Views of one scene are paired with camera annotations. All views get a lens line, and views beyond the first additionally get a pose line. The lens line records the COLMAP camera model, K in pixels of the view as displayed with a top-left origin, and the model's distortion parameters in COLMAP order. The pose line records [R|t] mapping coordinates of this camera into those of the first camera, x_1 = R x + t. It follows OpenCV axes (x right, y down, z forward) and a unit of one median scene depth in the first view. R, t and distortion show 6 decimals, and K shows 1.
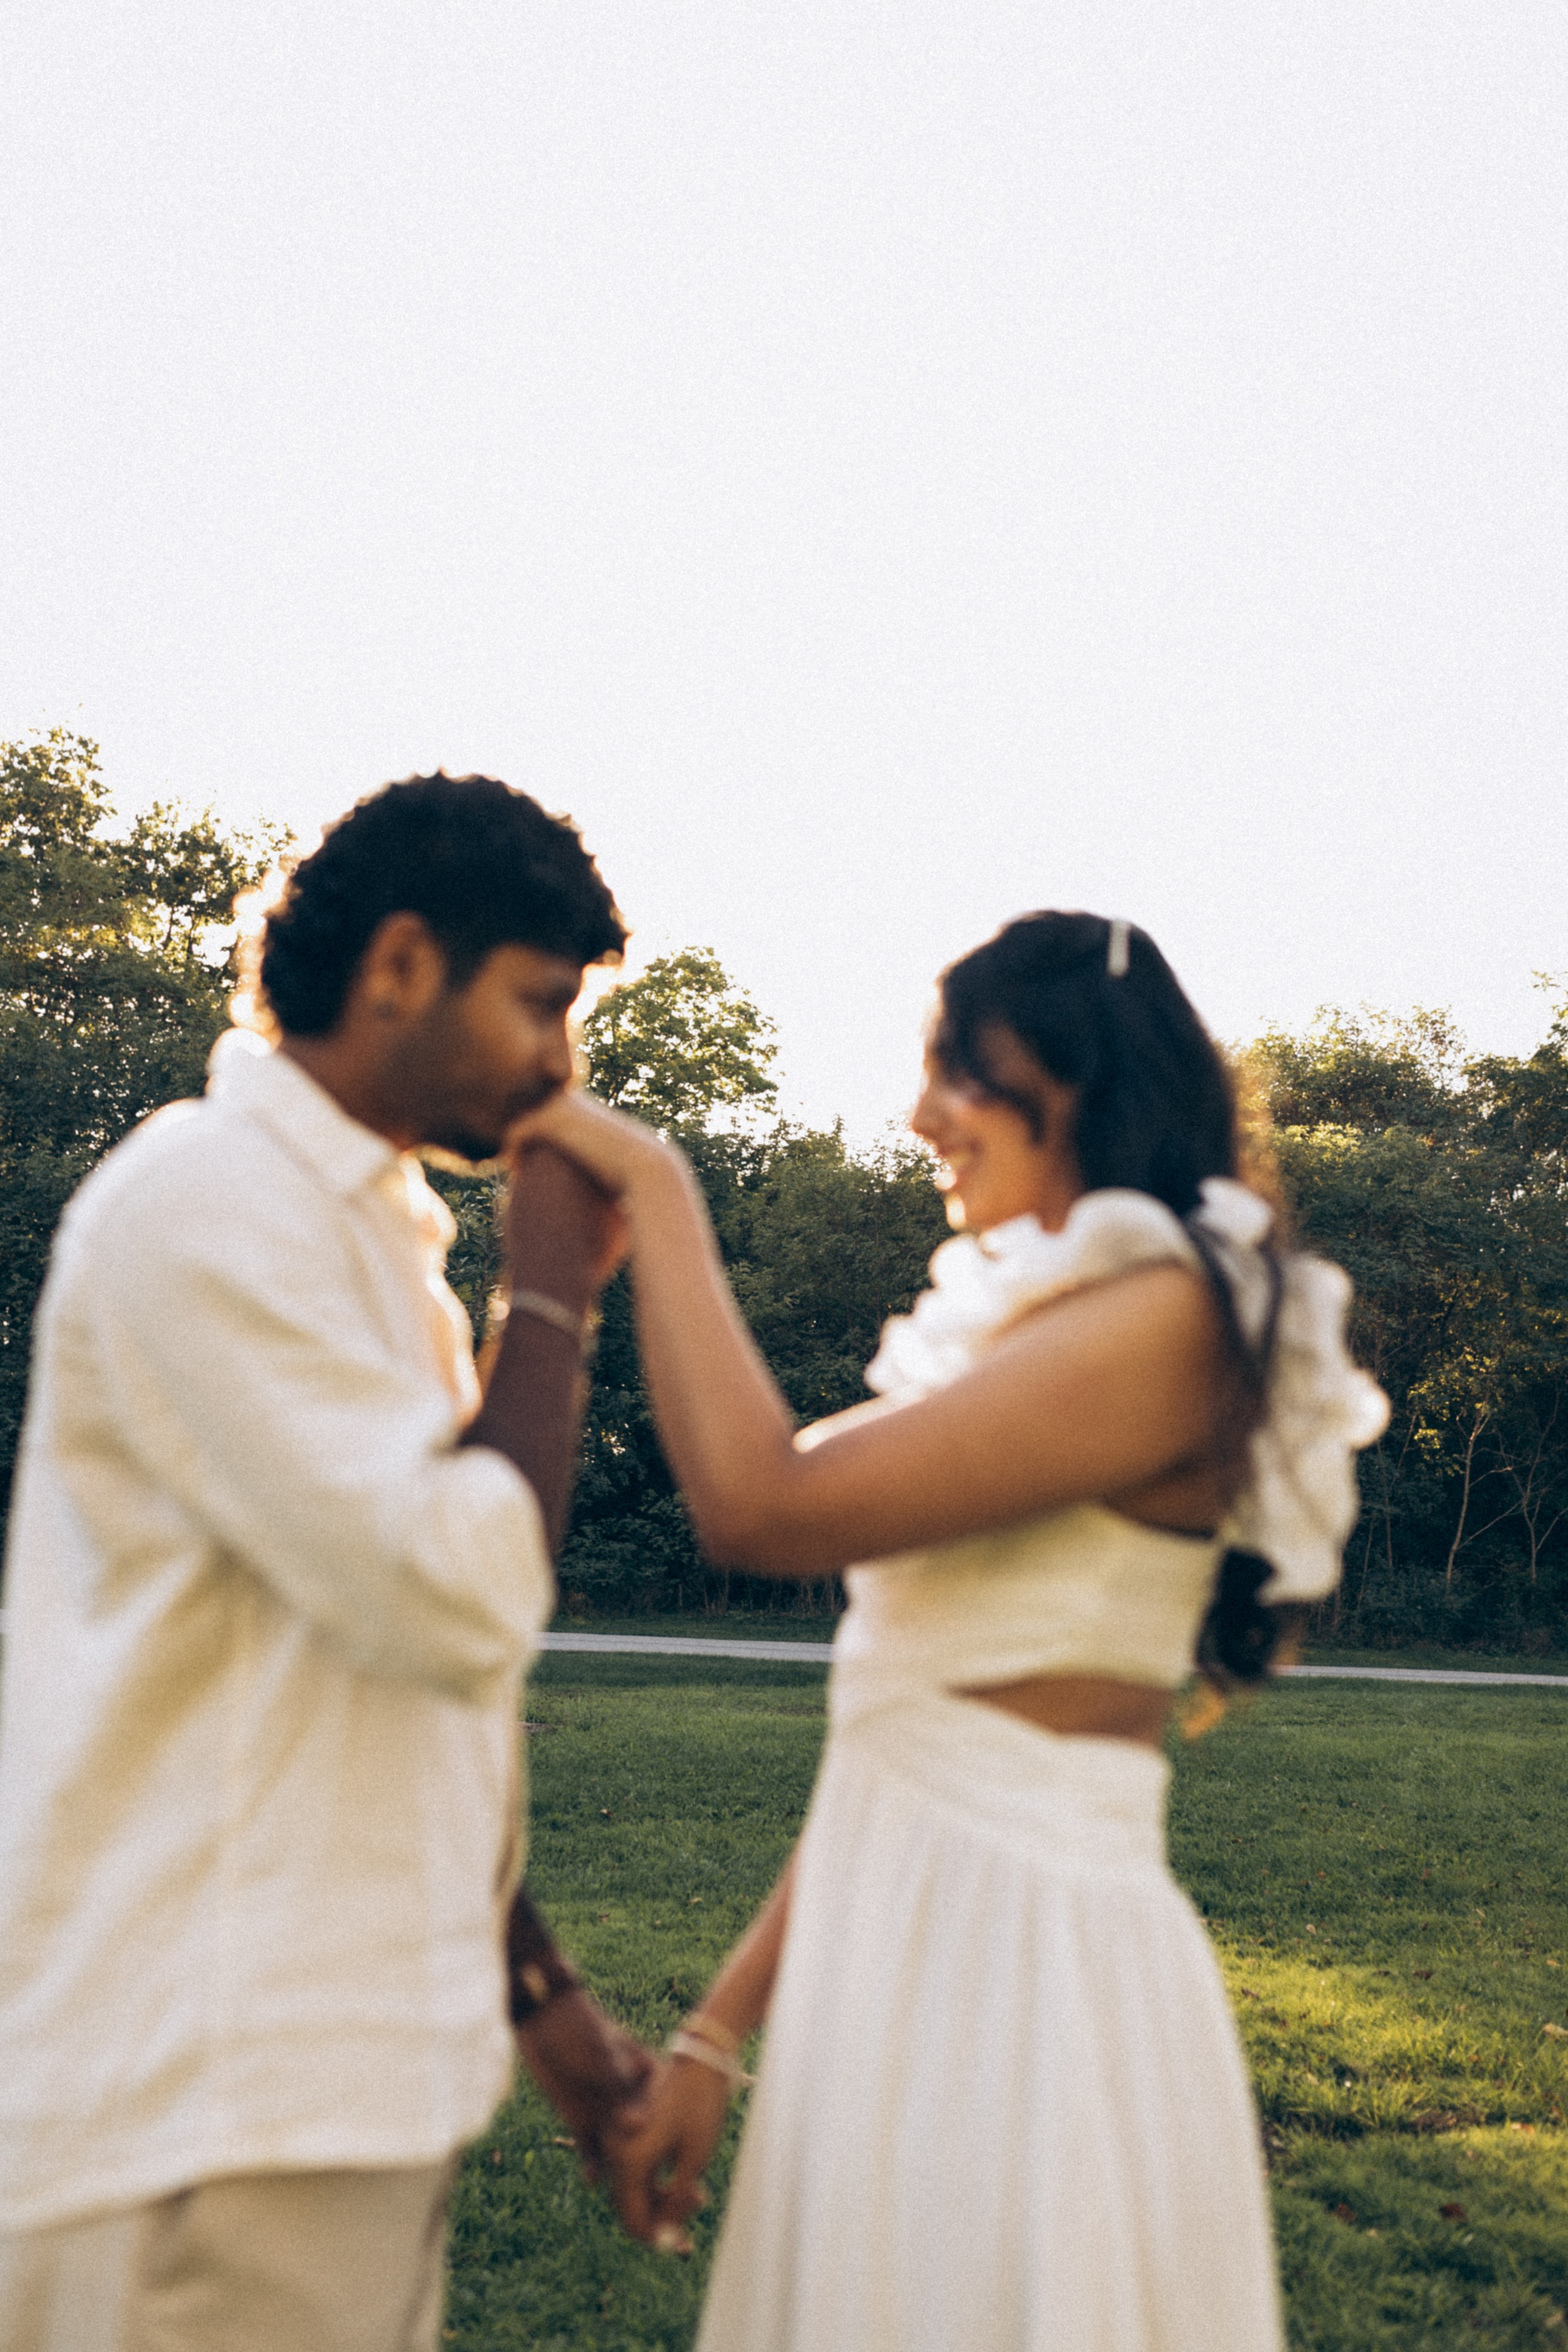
lens RADIAL K [[2248.3, 0, 784.0], [0, 2248.3, 1176.0], [0, 0, 1]] dist [0.006218, 0.007694]
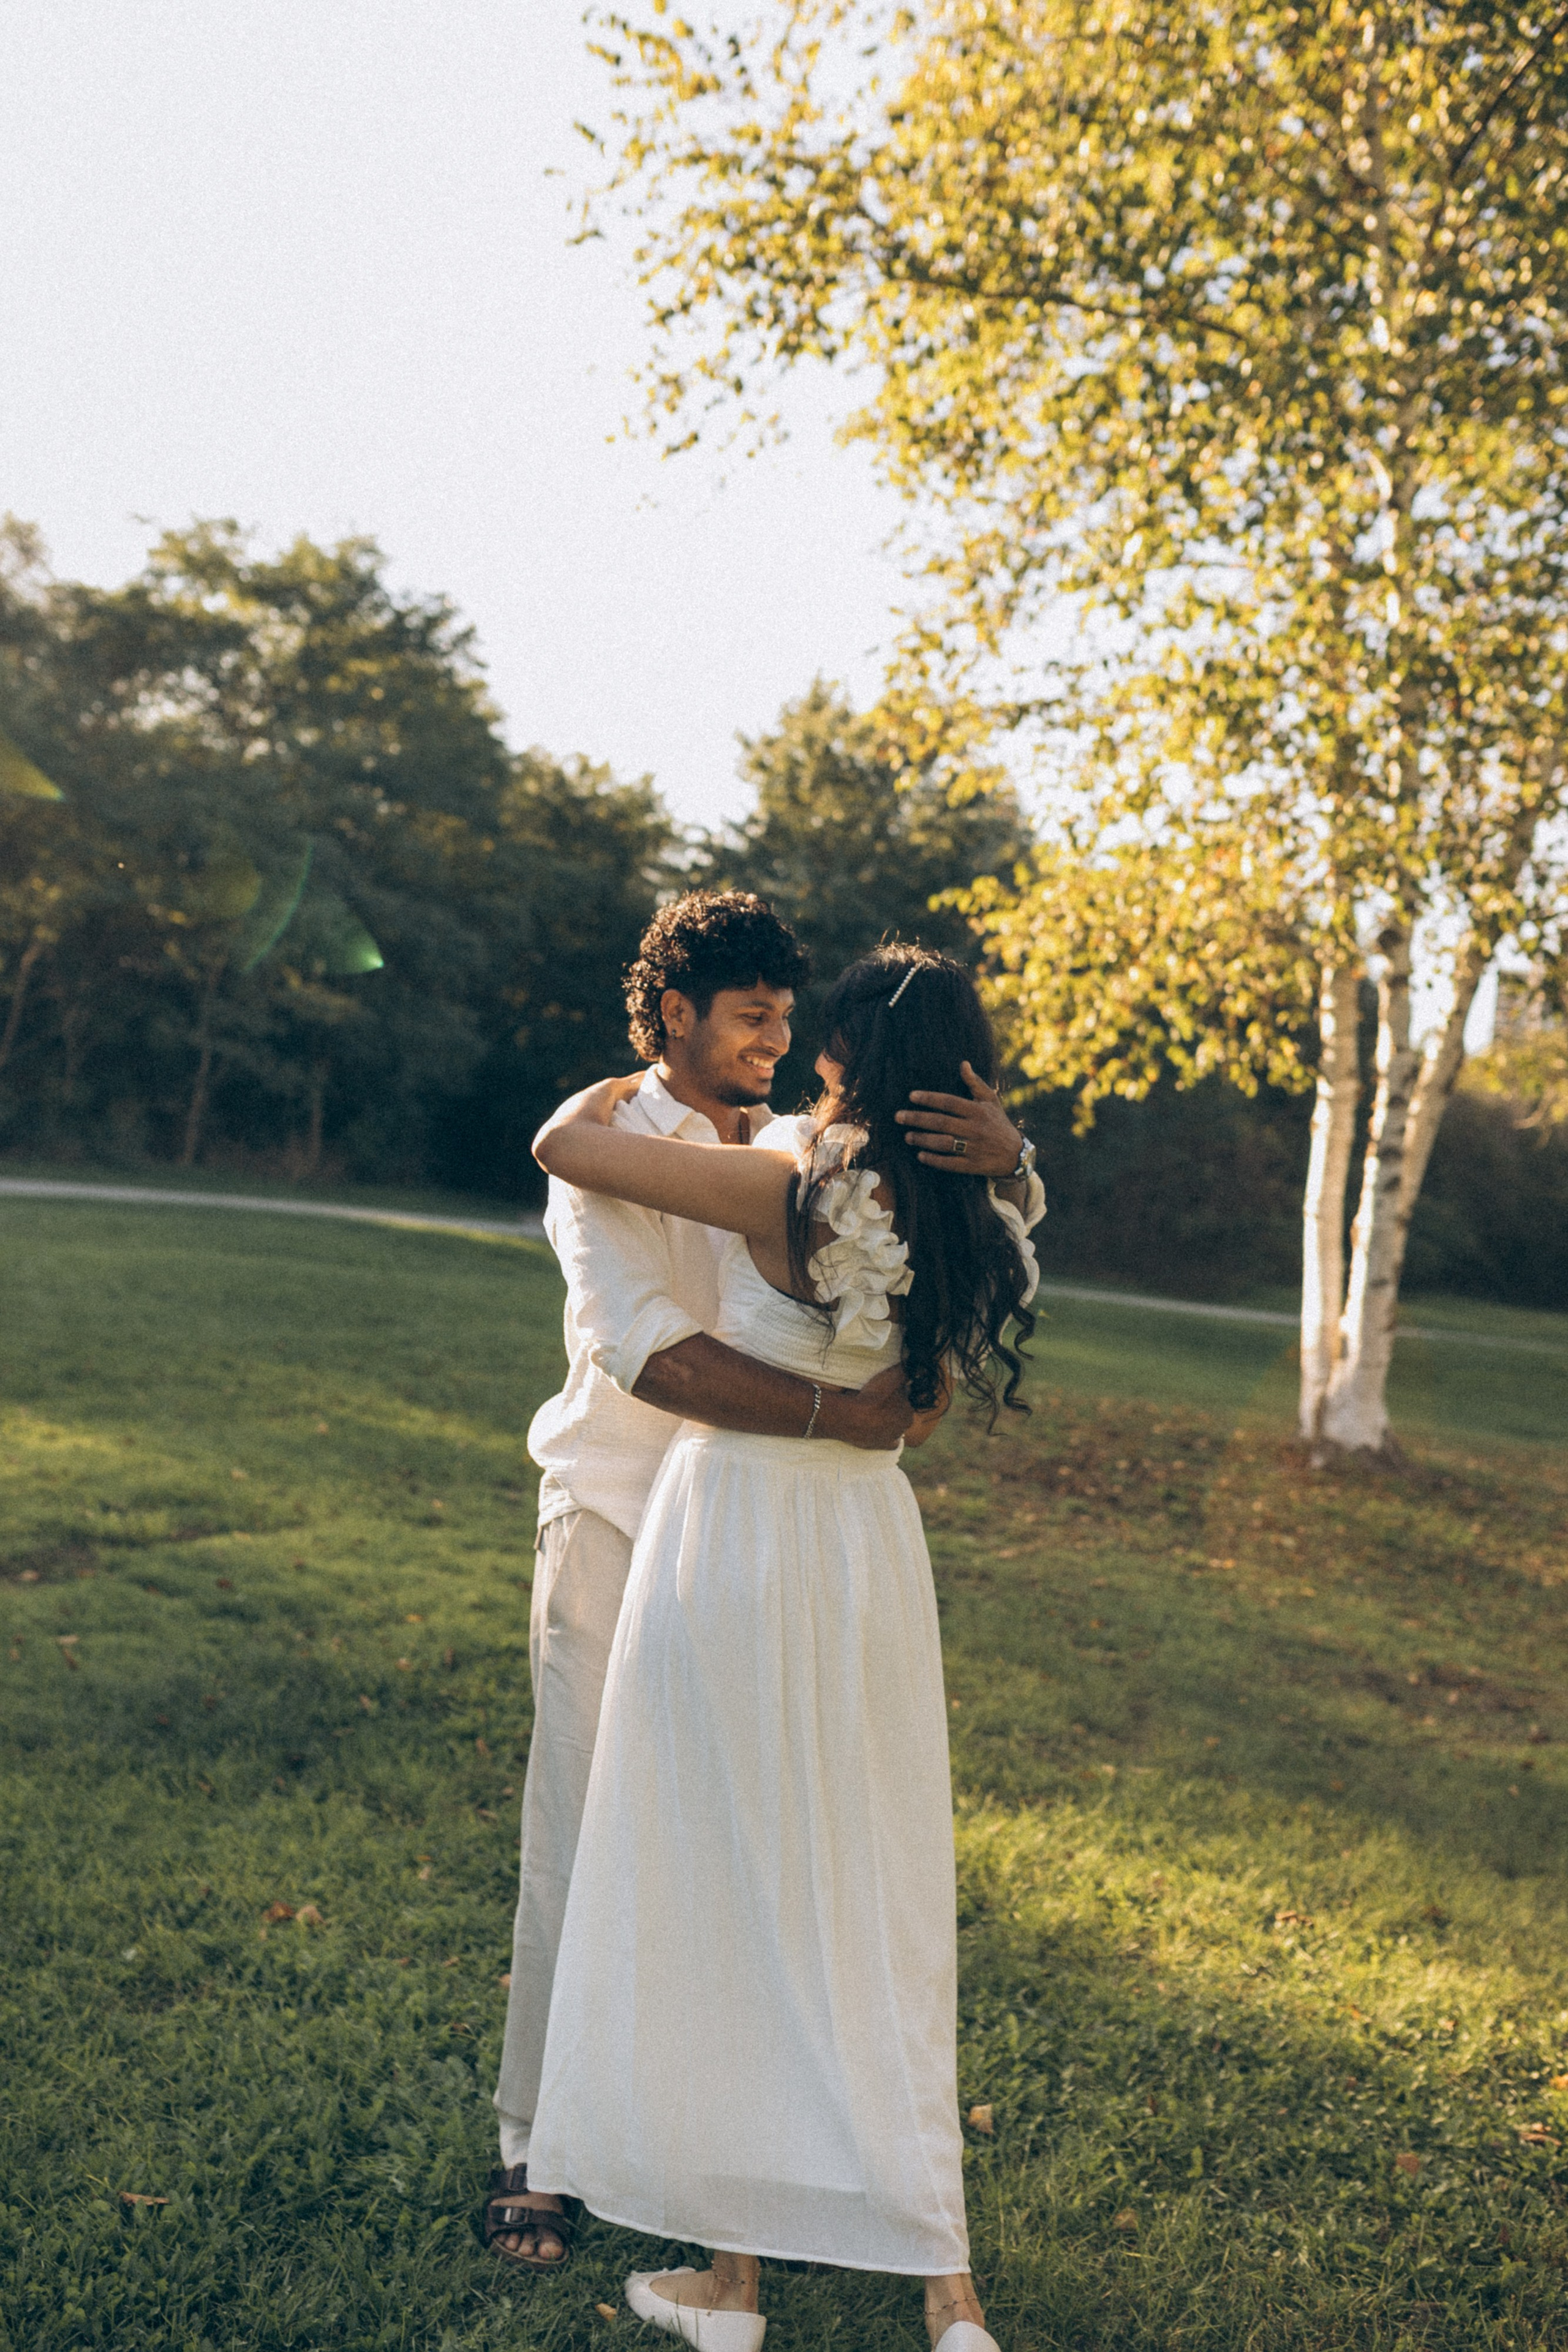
lens RADIAL K [[2248.3, 0, 784.0], [0, 2248.3, 1176.0], [0, 0, 1]] dist [0.006218, 0.007694]
pose [[0.803620, 0.016399, 0.594917, -0.110155], [-0.143795, 0.975354, 0.167354, -0.036214], [-0.577511, -0.220035, 0.786172, -0.114504]]
